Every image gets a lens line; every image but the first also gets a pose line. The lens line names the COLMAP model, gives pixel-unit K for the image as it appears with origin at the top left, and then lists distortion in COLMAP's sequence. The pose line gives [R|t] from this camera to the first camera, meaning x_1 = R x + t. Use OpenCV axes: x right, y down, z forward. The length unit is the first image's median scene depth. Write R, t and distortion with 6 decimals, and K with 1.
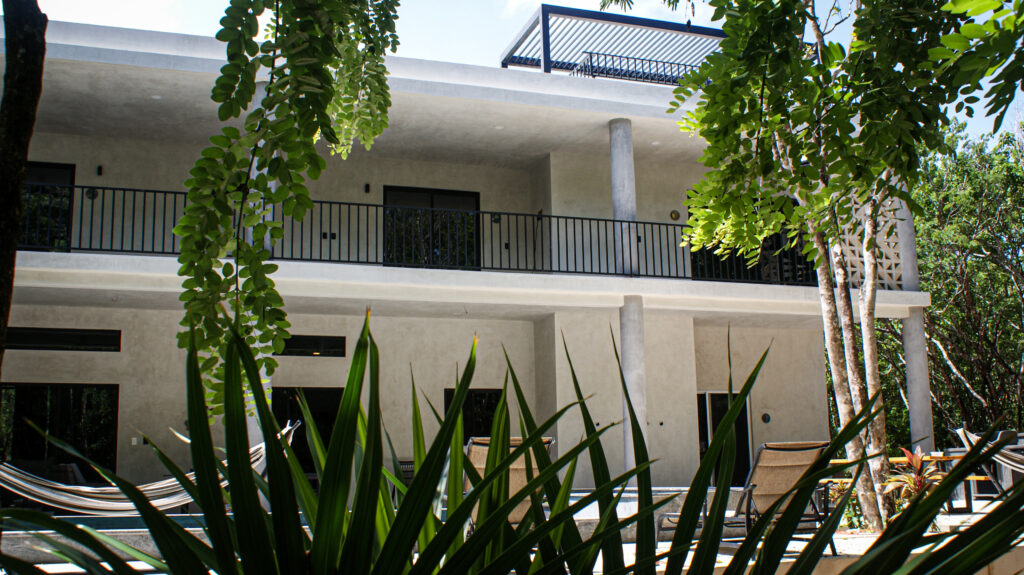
lens RADIAL K [[1068.8, 0, 478.4], [0, 1068.8, 284.4], [0, 0, 1]] dist [-0.089529, 0.000000]
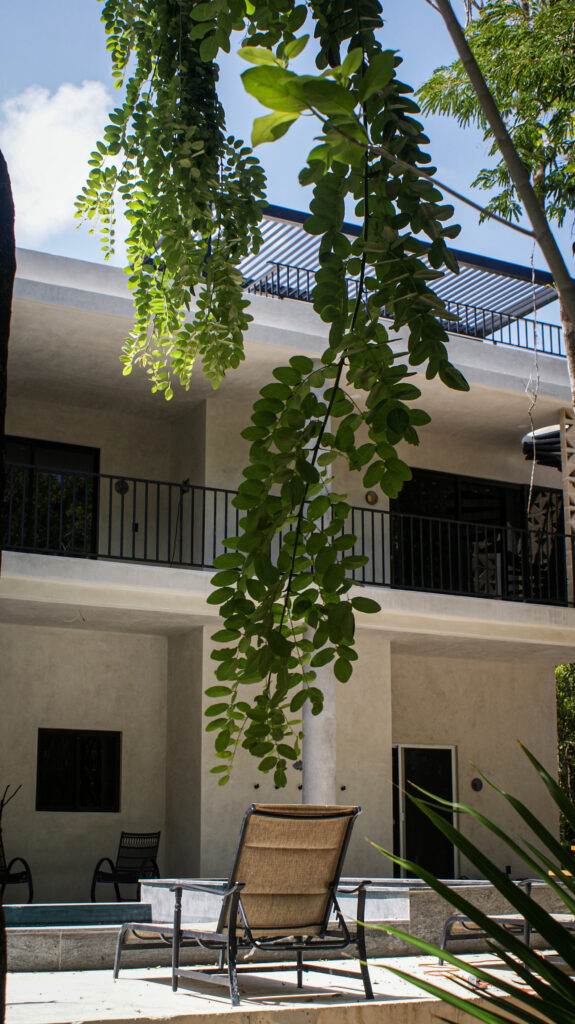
lens RADIAL K [[1572.5, 0, 281.6], [0, 1572.5, 503.2], [0, 0, 1]] dist [-0.099966, 0.000000]
pose [[0.979637, 0.060196, 0.191541, -0.081171], [-0.051260, 0.997368, -0.051280, -0.003491], [-0.194124, 0.040417, 0.980144, -0.025804]]
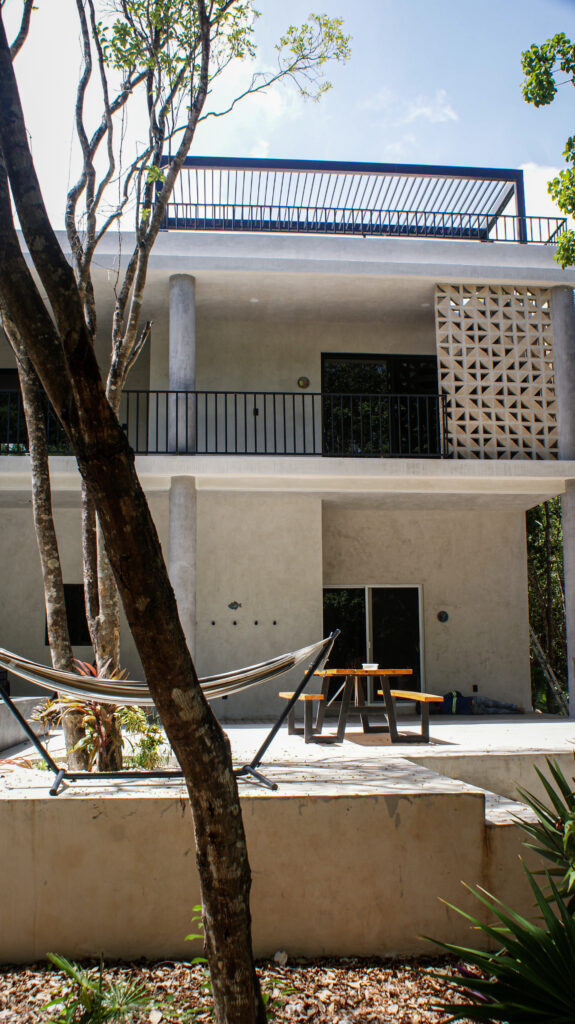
lens RADIAL K [[1068.8, 0, 290.7], [0, 1068.8, 507.9], [0, 0, 1]] dist [-0.089529, 0.000000]
pose [[0.969704, -0.025964, -0.242900, 0.401052], [0.032685, 0.999185, 0.023679, 0.016639], [0.242087, -0.030901, 0.969762, 0.160324]]
